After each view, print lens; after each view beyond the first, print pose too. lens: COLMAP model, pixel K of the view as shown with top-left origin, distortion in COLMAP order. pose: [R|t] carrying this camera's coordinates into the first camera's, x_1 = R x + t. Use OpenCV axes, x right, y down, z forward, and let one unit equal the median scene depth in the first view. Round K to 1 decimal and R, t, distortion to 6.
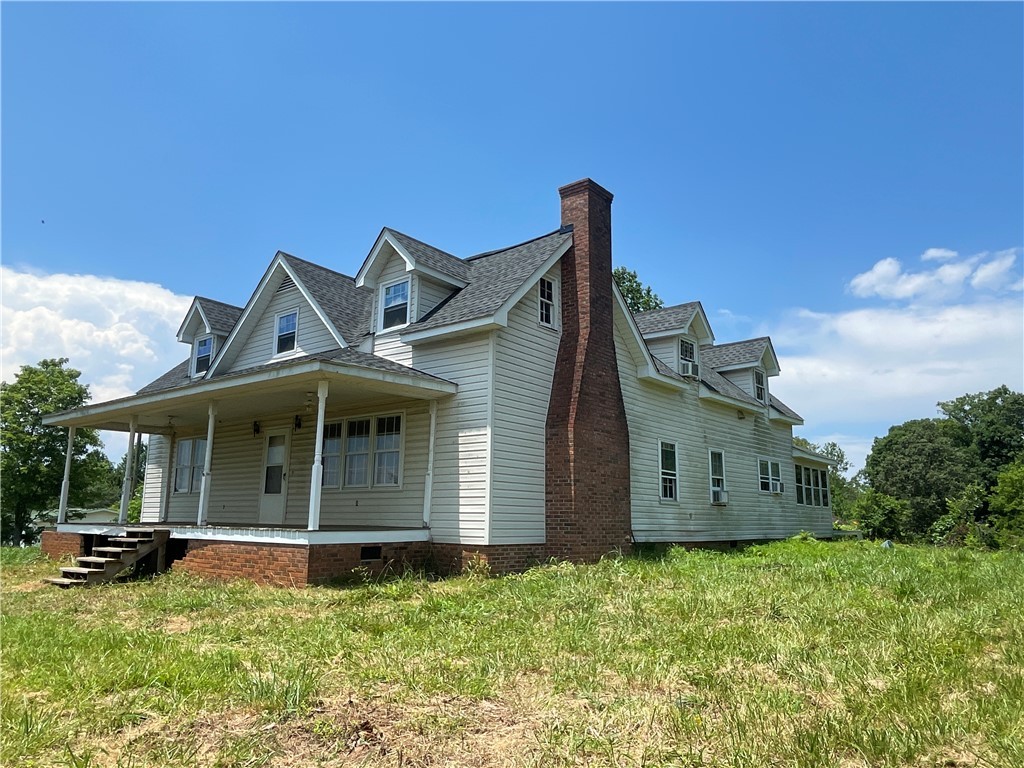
lens RADIAL K [[700.5, 0, 512.0], [0, 700.5, 384.0], [0, 0, 1]] dist [-0.002861, -0.000517]
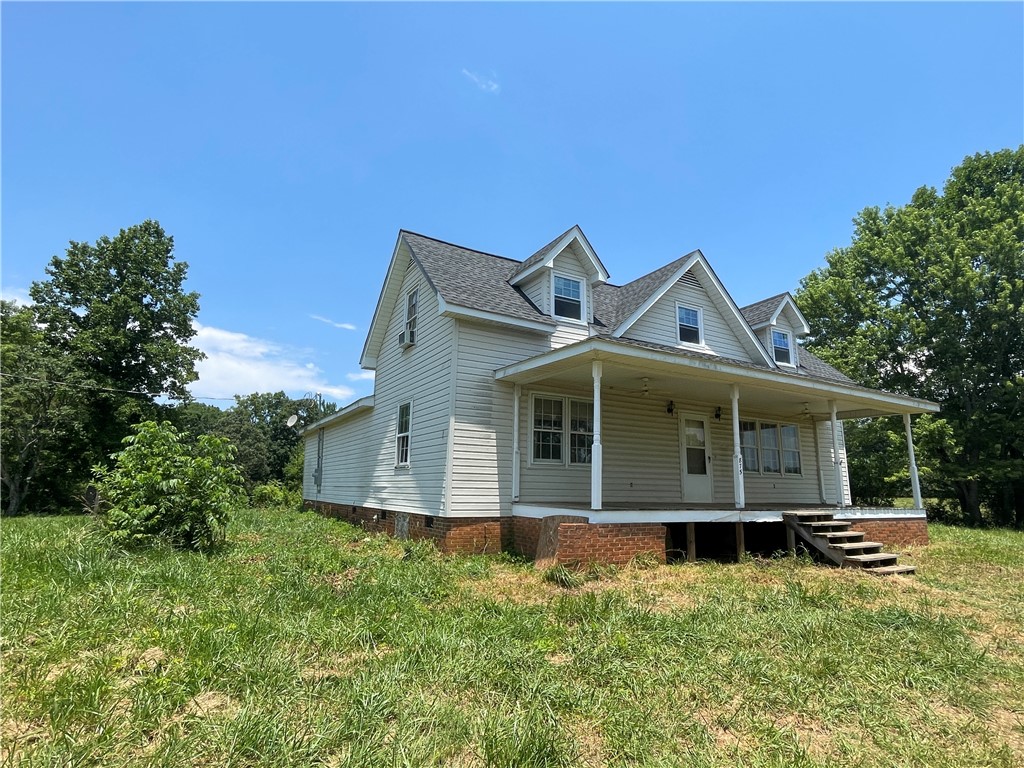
lens RADIAL K [[540.7, 0, 512.0], [0, 540.7, 384.0], [0, 0, 1]] dist [0.002653, 0.000083]
pose [[0.372112, 0.173498, 0.911829, -1.303054], [-0.188761, 0.975991, -0.108674, 0.175493], [-0.908792, -0.131679, 0.395927, 1.008242]]
